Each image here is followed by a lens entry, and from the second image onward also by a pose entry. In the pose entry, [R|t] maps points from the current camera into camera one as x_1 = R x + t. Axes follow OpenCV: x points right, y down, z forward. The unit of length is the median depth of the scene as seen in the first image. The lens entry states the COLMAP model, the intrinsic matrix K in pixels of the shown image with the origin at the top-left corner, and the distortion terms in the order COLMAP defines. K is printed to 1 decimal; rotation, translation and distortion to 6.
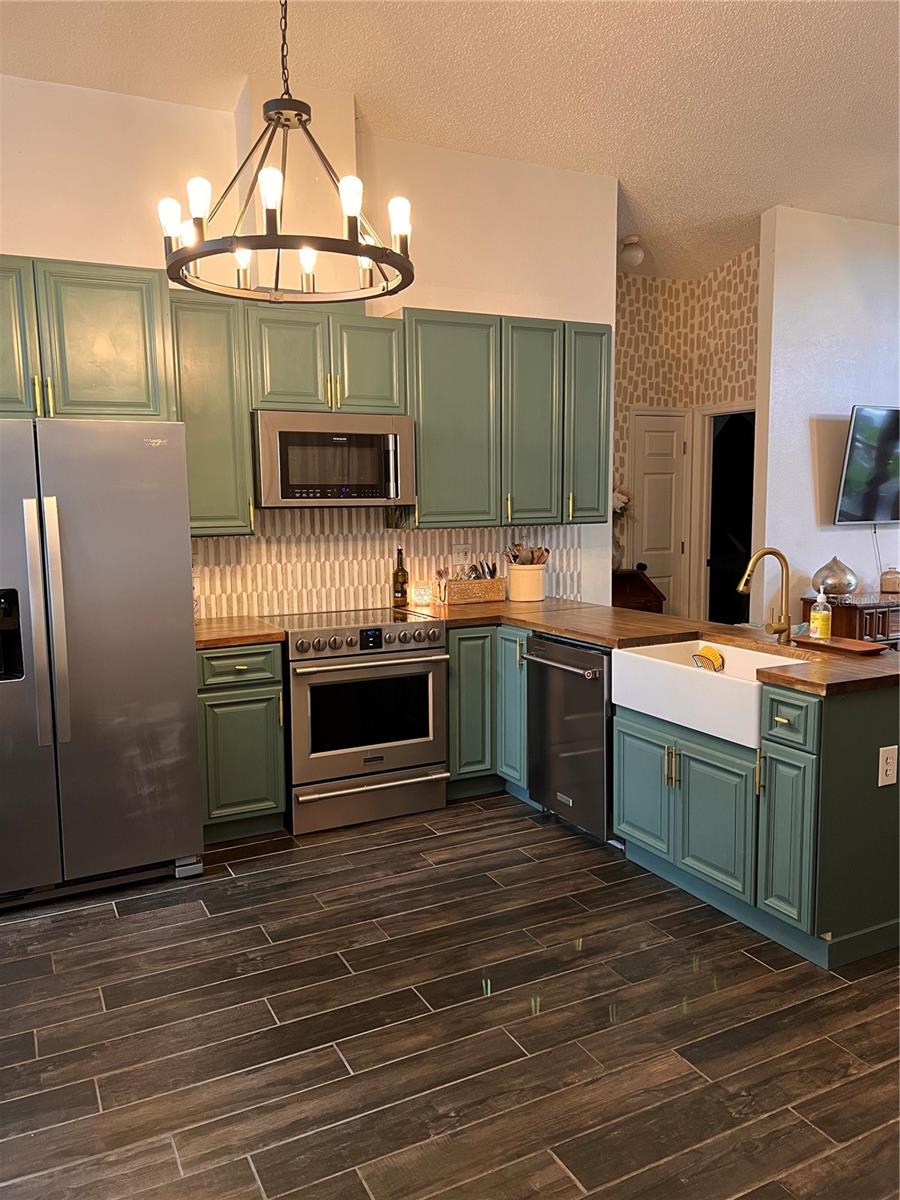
lens RADIAL K [[890.3, 0, 453.6], [0, 890.3, 602.4], [0, 0, 1]] dist [0.011467, -0.016471]
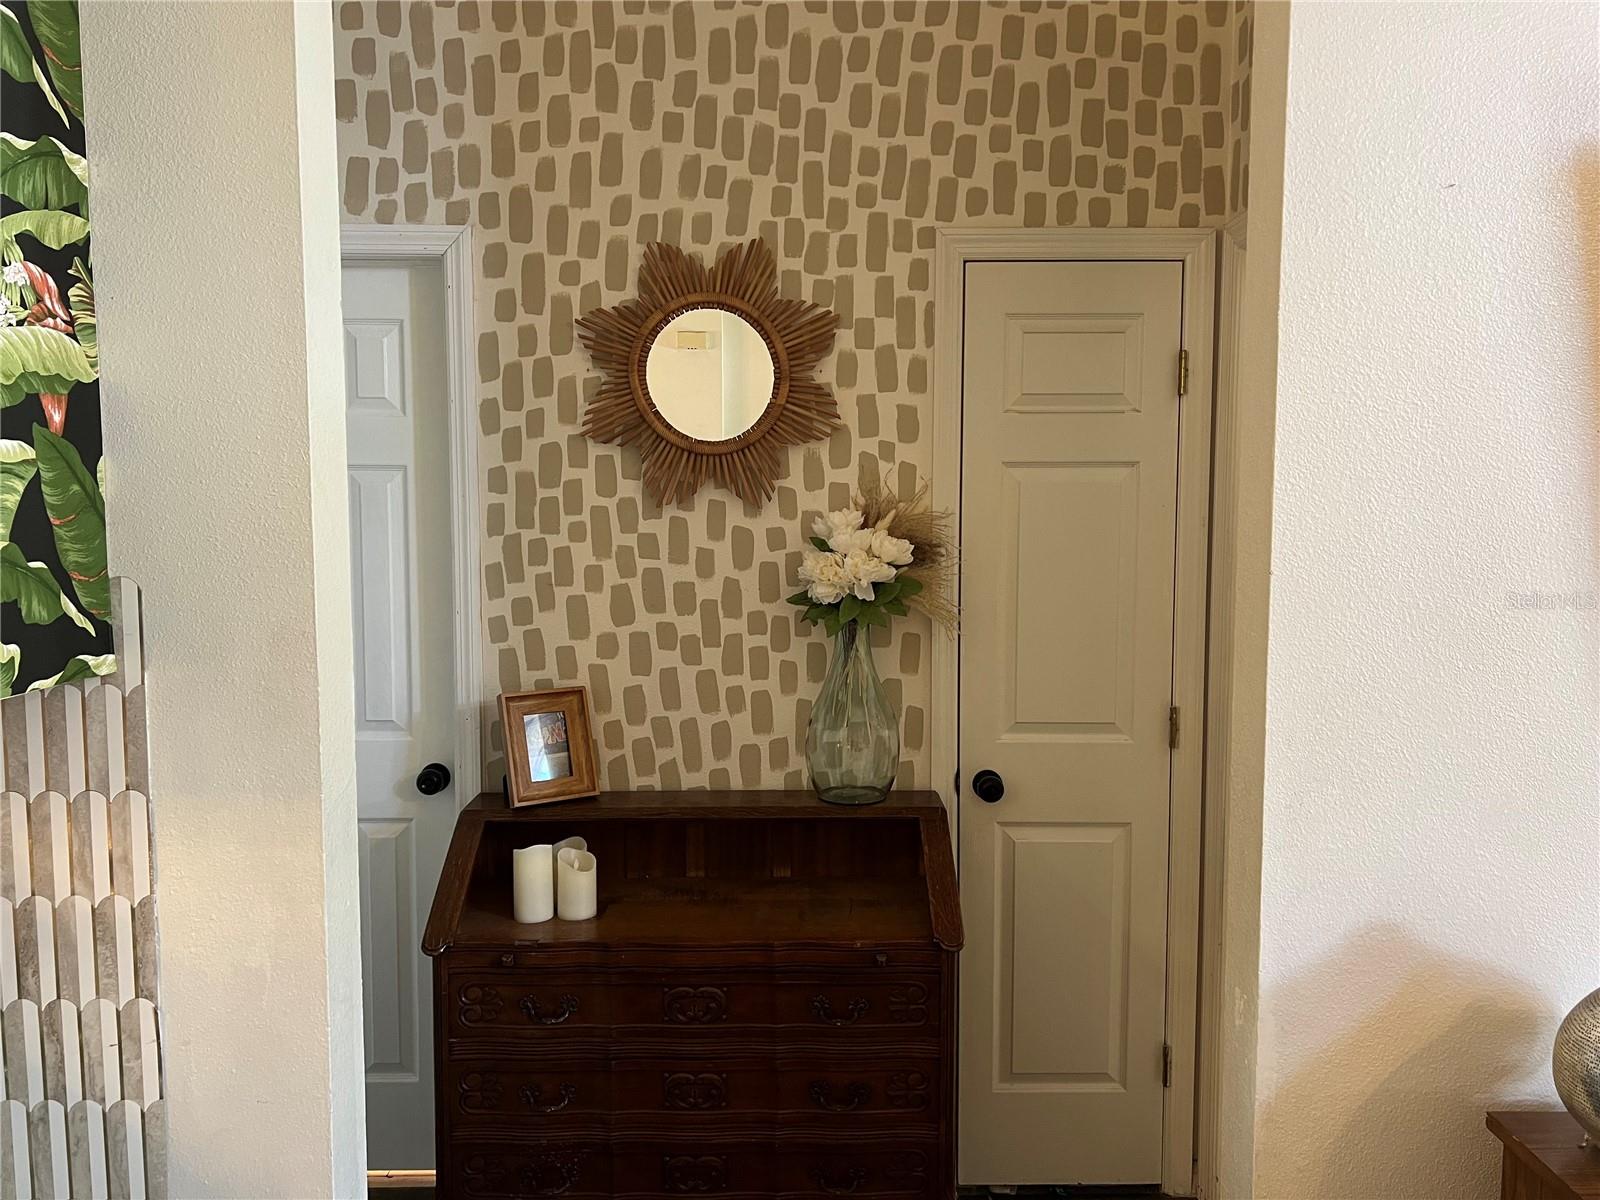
lens RADIAL K [[1187.0, 0, 793.0], [0, 1187.0, 608.2], [0, 0, 1]] dist [0.011467, -0.016471]
pose [[0.902140, 0.049724, -0.428568, 0.324726], [-0.065673, 0.997588, -0.022498, -0.087359], [0.426415, 0.048442, 0.903230, 0.641746]]
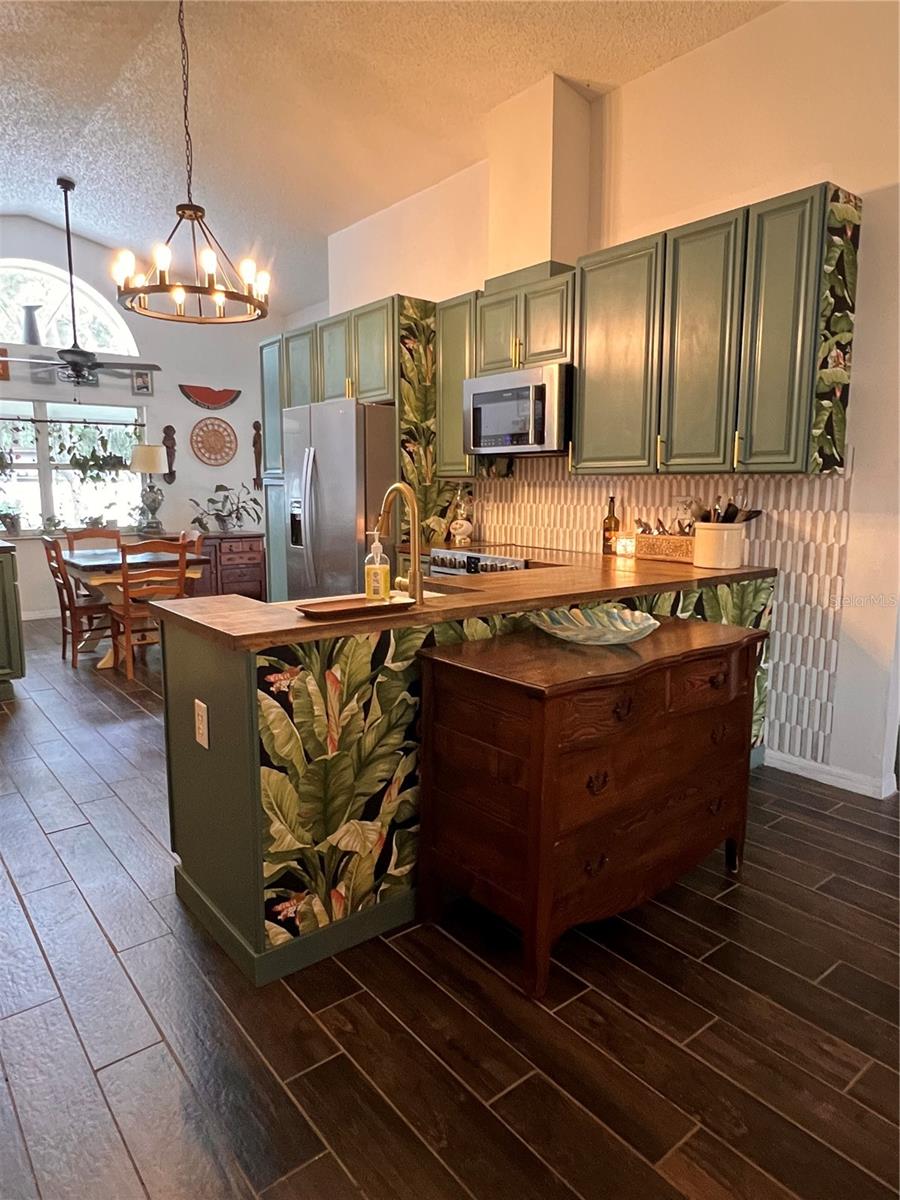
lens RADIAL K [[745.9, 0, 451.2], [0, 745.9, 598.2], [0, 0, 1]] dist [-0.004794, -0.000757]
pose [[0.214038, 0.156675, -0.964179, 0.521749], [-0.126500, 0.983187, 0.131682, -0.024859], [0.968600, 0.093783, 0.230258, 0.453193]]
